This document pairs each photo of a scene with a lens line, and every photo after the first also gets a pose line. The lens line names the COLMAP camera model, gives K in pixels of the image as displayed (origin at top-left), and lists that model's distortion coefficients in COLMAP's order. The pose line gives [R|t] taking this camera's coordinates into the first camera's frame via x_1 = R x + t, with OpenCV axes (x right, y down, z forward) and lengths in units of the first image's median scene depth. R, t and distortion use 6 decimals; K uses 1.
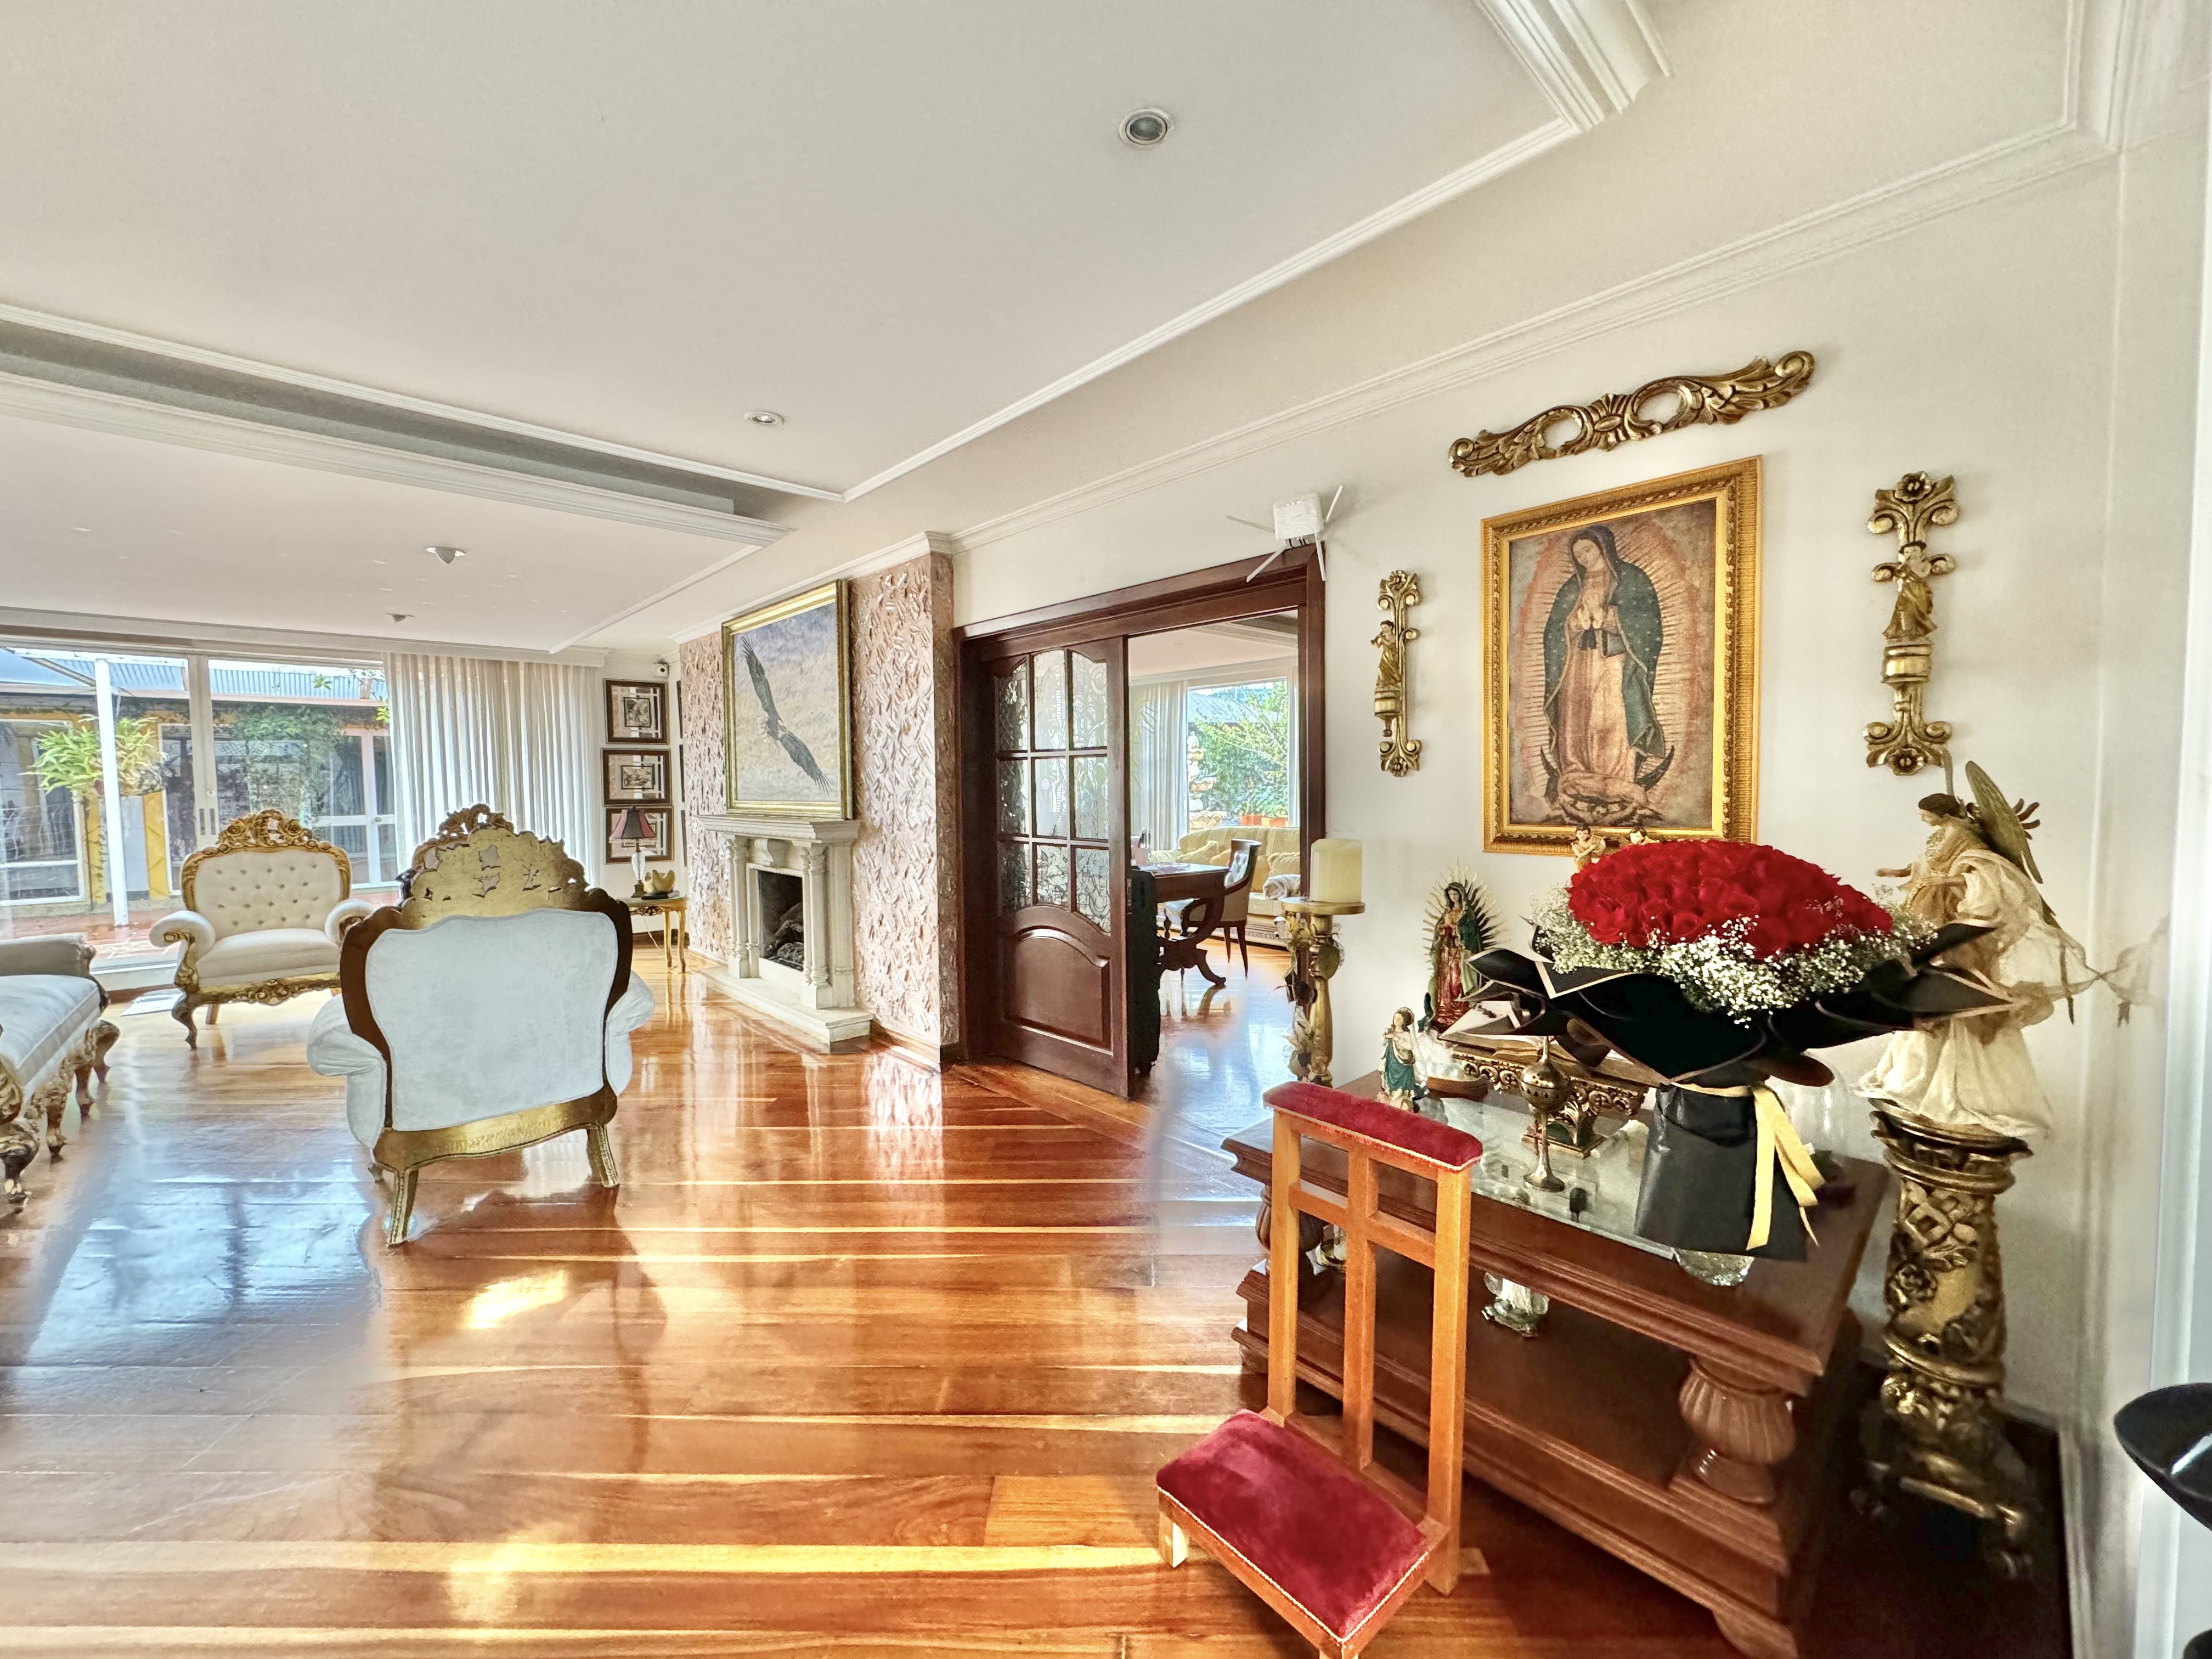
lens RADIAL K [[876.4, 0, 1106.9], [0, 876.4, 825.7], [0, 0, 1]] dist [-0.002428, 0.000397]
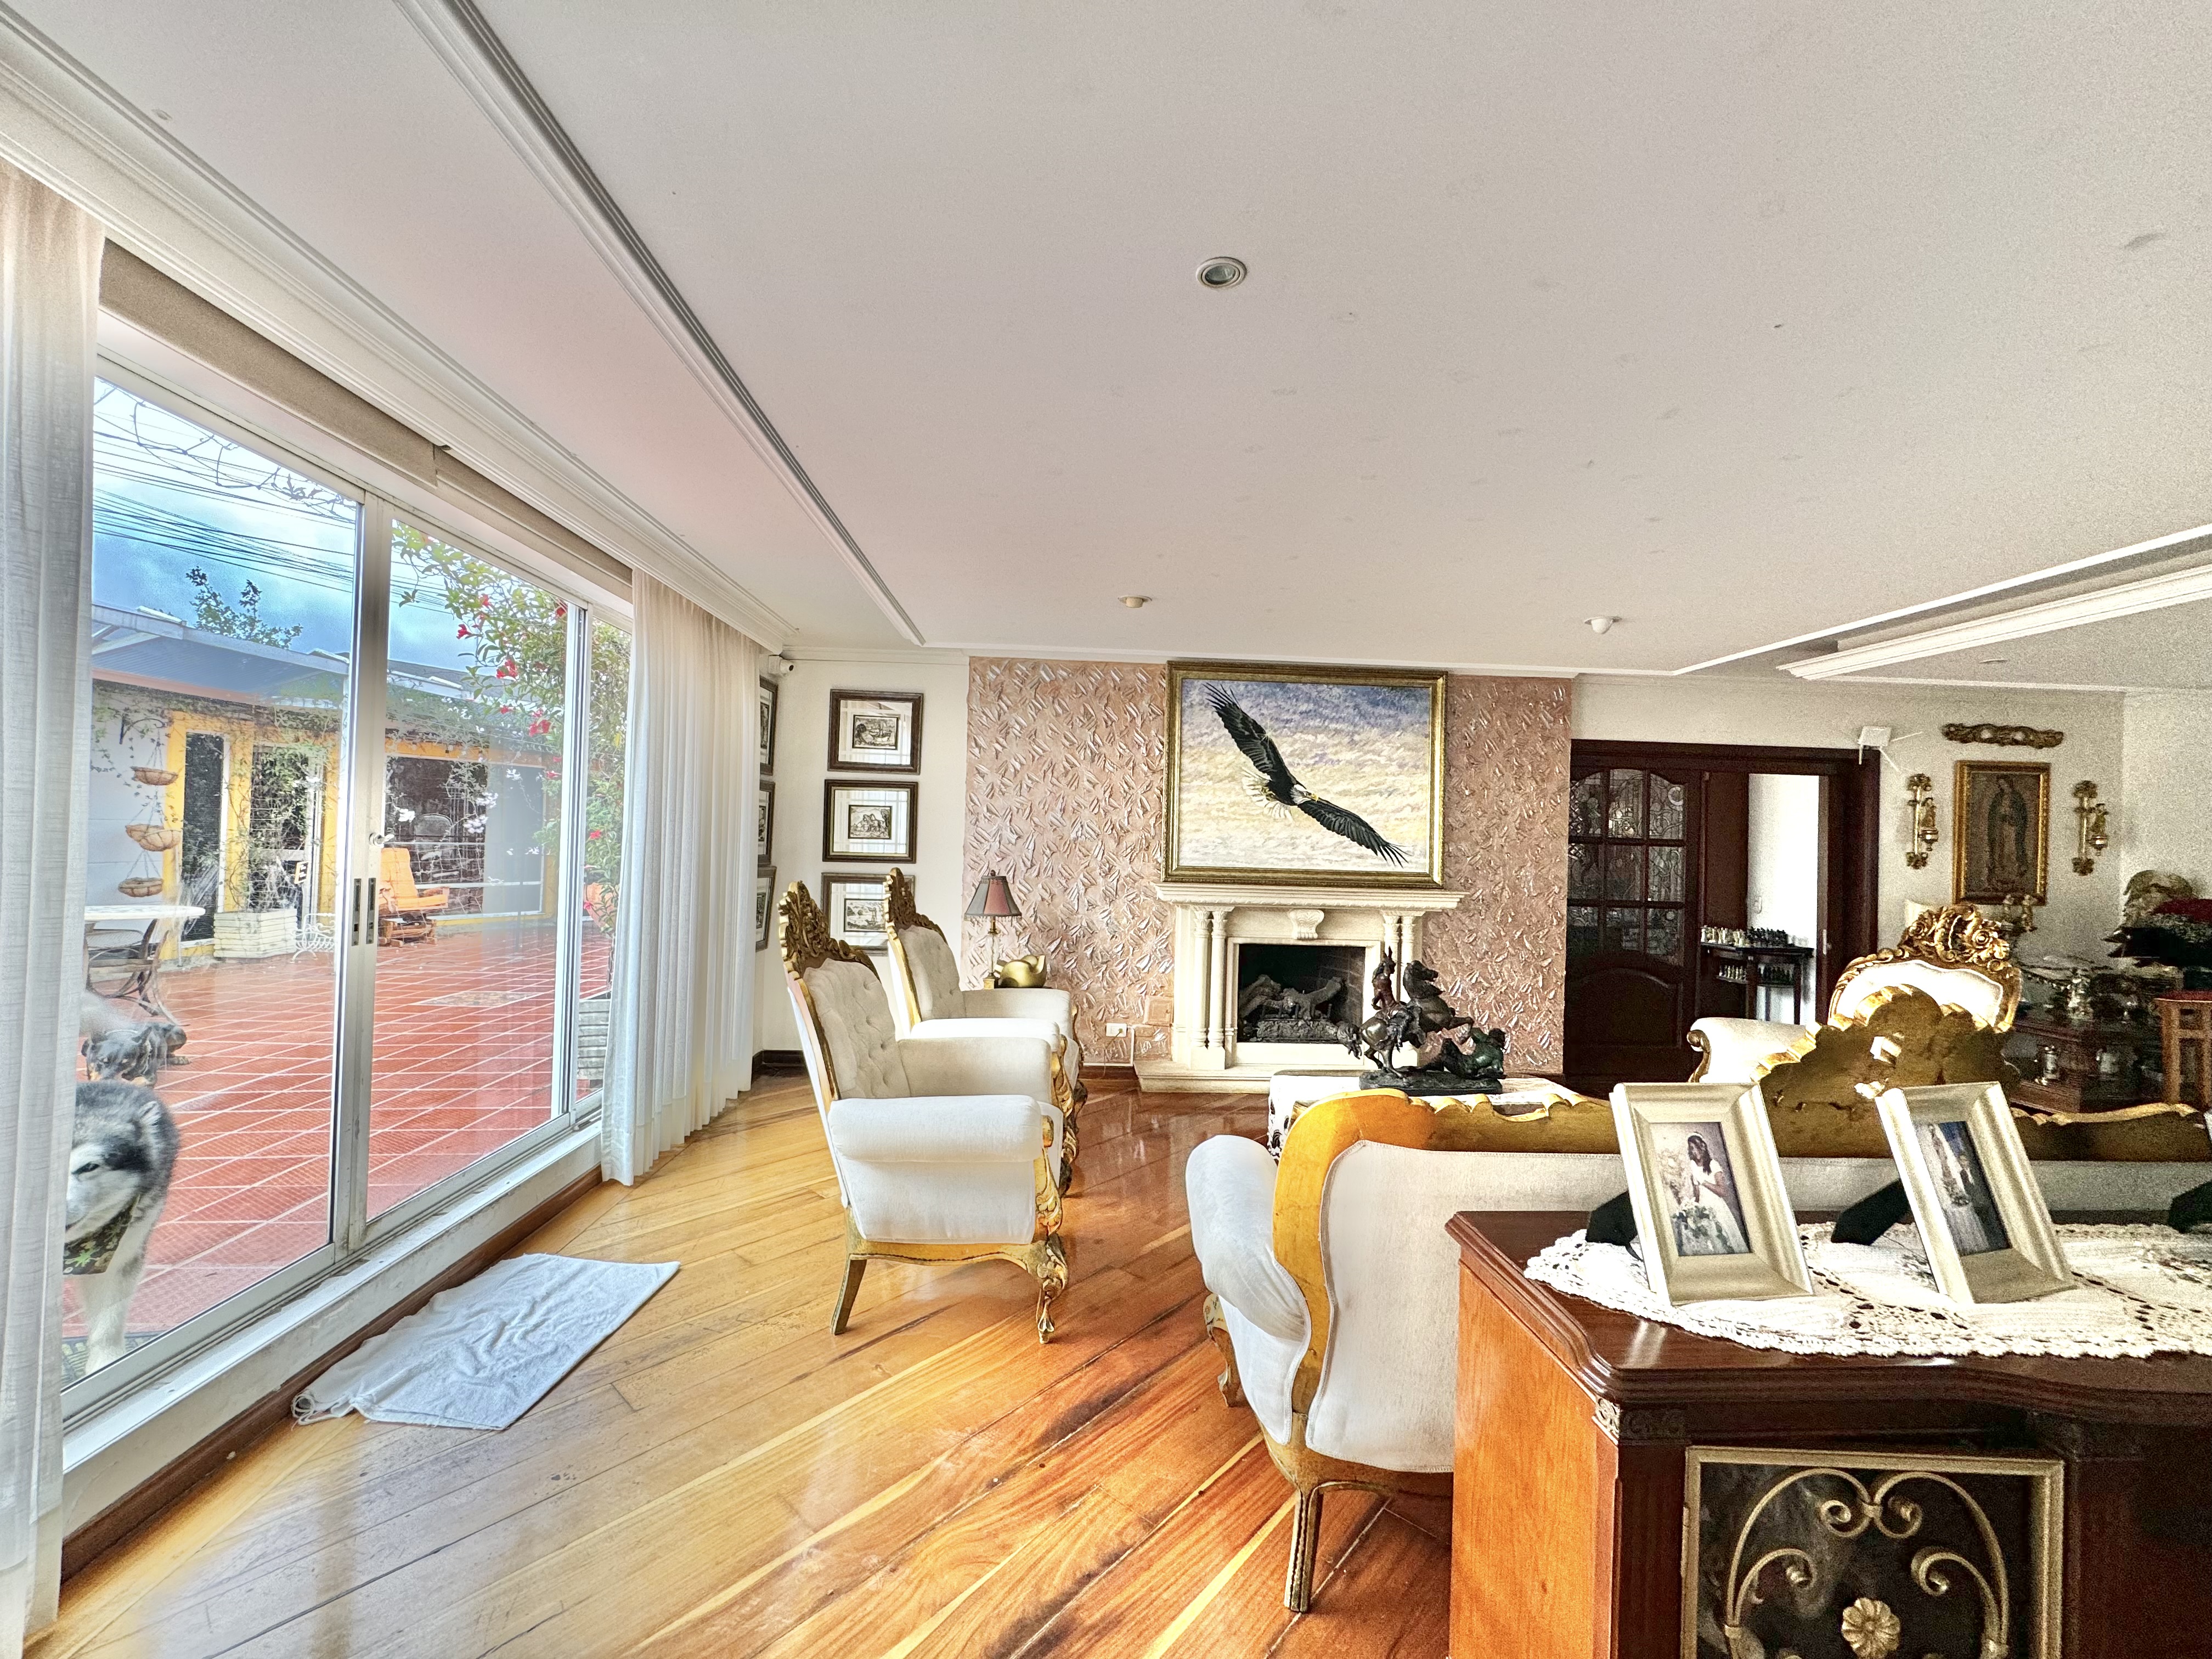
lens RADIAL K [[876.4, 0, 1106.9], [0, 876.4, 825.7], [0, 0, 1]] dist [-0.002428, 0.000397]
pose [[0.649110, 0.041617, 0.759555, -2.927047], [0.002016, 0.998405, -0.056426, -0.051968], [-0.760692, 0.038158, 0.647991, 1.278107]]
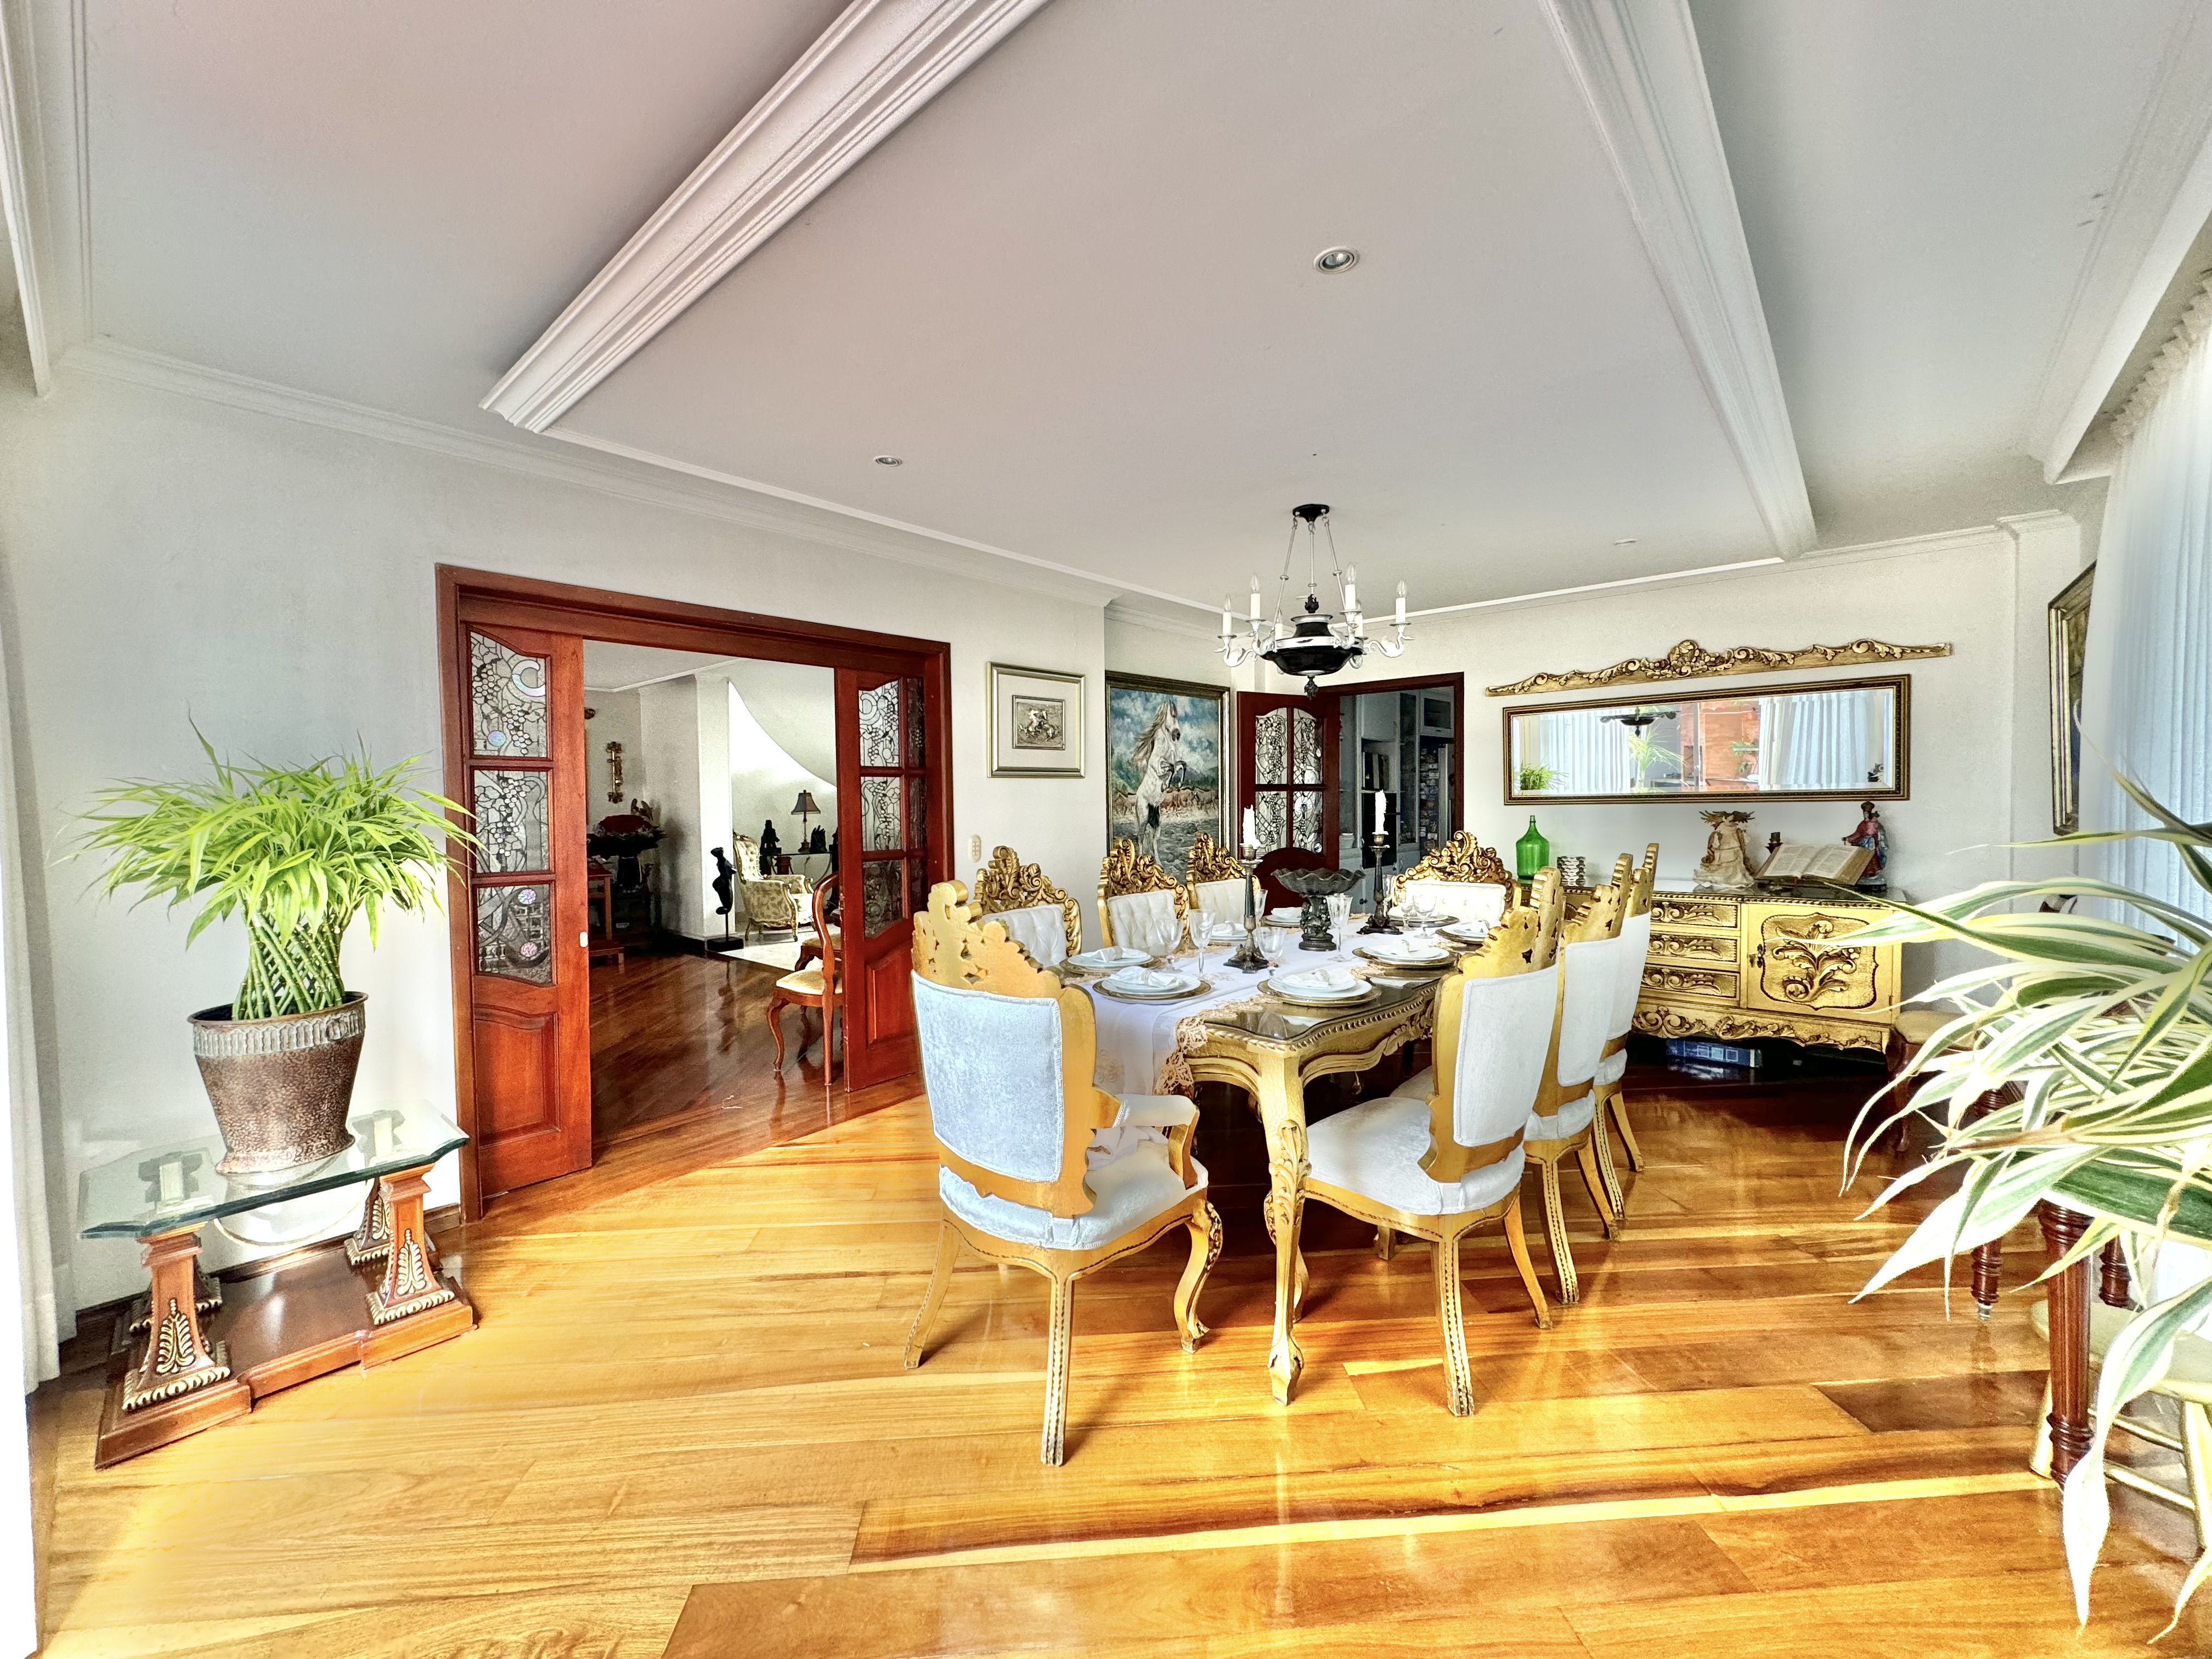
lens RADIAL K [[876.4, 0, 1106.9], [0, 876.4, 825.7], [0, 0, 1]] dist [-0.002428, 0.000397]
pose [[-0.098719, -0.011704, 0.995047, -3.206131], [0.062293, 0.997897, 0.017918, 0.115218], [-0.993164, 0.063753, -0.097782, -0.929503]]
